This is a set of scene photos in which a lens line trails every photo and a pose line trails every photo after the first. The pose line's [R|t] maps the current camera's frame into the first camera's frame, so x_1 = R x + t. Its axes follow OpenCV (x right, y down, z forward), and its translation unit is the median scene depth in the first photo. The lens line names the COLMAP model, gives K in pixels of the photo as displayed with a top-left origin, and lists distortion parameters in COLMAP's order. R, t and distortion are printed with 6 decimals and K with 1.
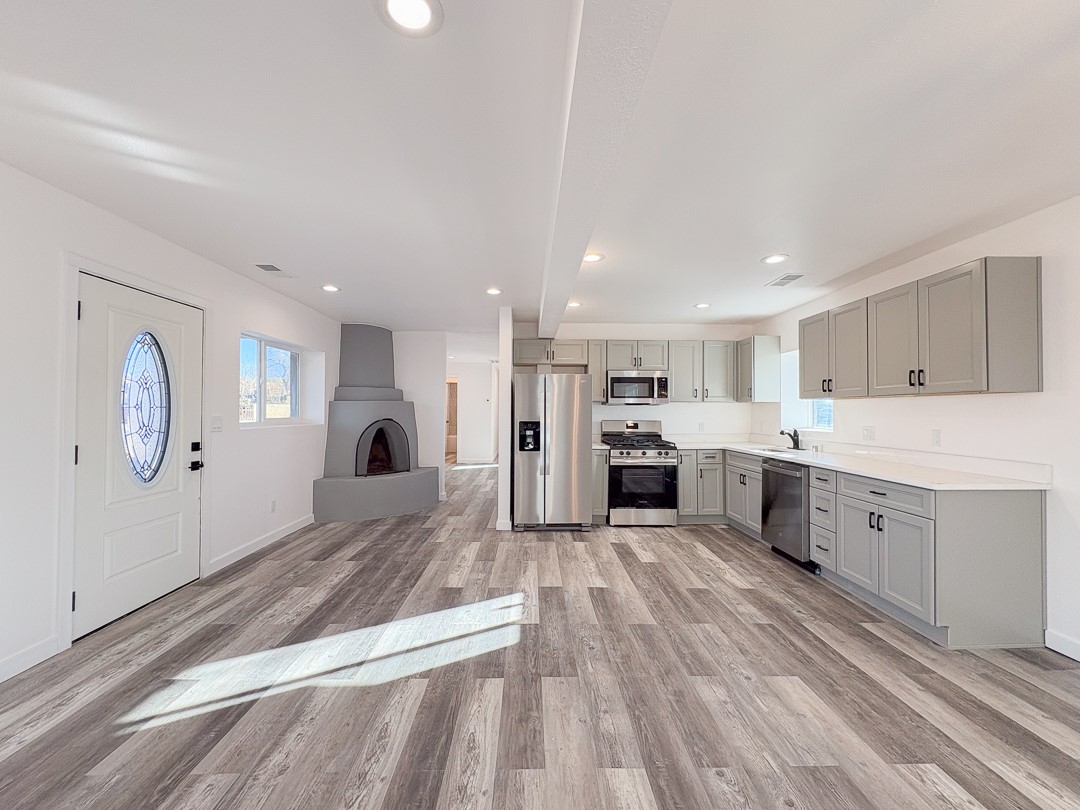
lens RADIAL K [[428.9, 0, 540.0], [0, 428.9, 405.0], [0, 0, 1]] dist [-0.000188, -0.000239]
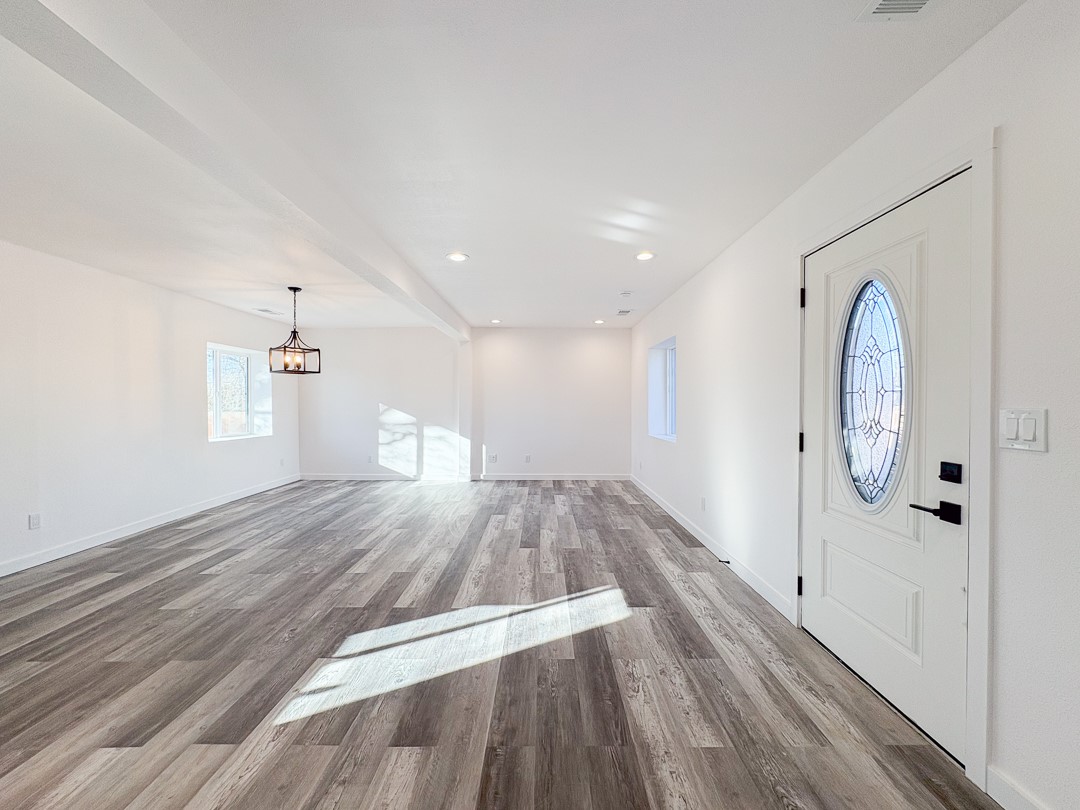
lens RADIAL K [[428.9, 0, 540.0], [0, 428.9, 405.0], [0, 0, 1]] dist [-0.000188, -0.000239]
pose [[-0.999529, -0.004684, 0.030325, -0.269877], [-0.004930, 0.999955, -0.008055, 0.021719], [-0.030286, -0.008201, -0.999508, 1.098592]]
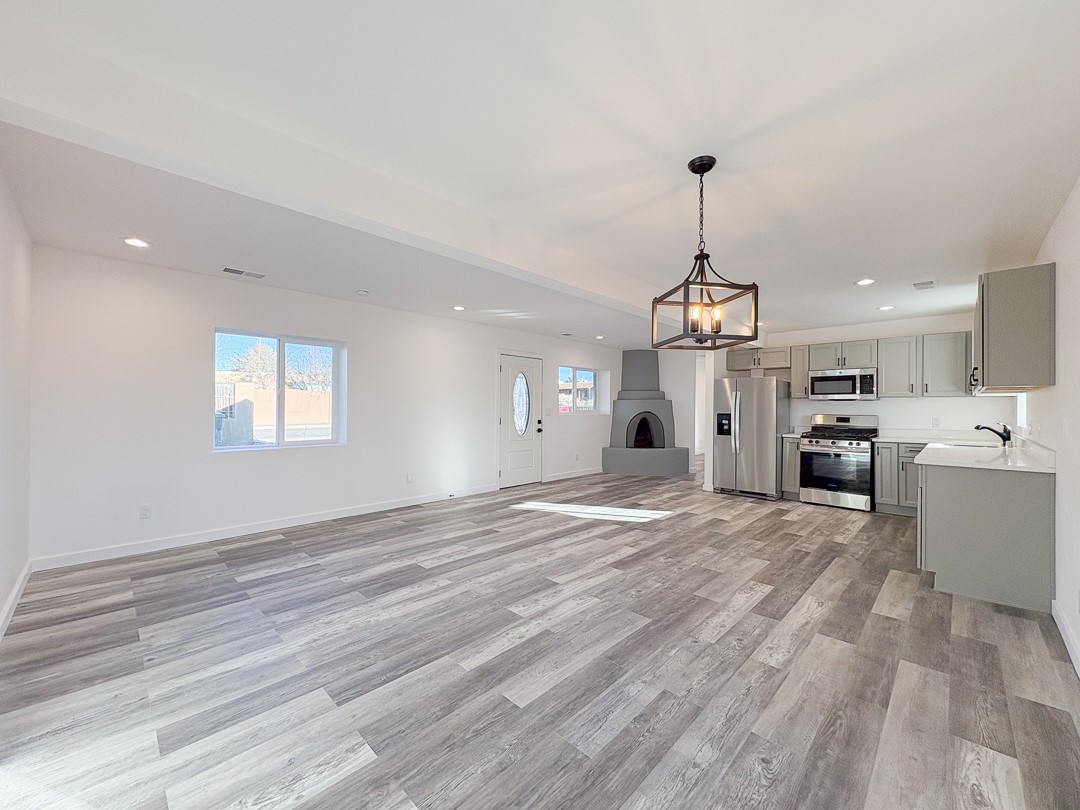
lens RADIAL K [[428.9, 0, 540.0], [0, 428.9, 405.0], [0, 0, 1]] dist [-0.000188, -0.000239]
pose [[0.698233, -0.003697, -0.715861, 0.581165], [0.006847, 0.999975, 0.001514, 0.005265], [0.715838, -0.005959, 0.698241, -0.402749]]
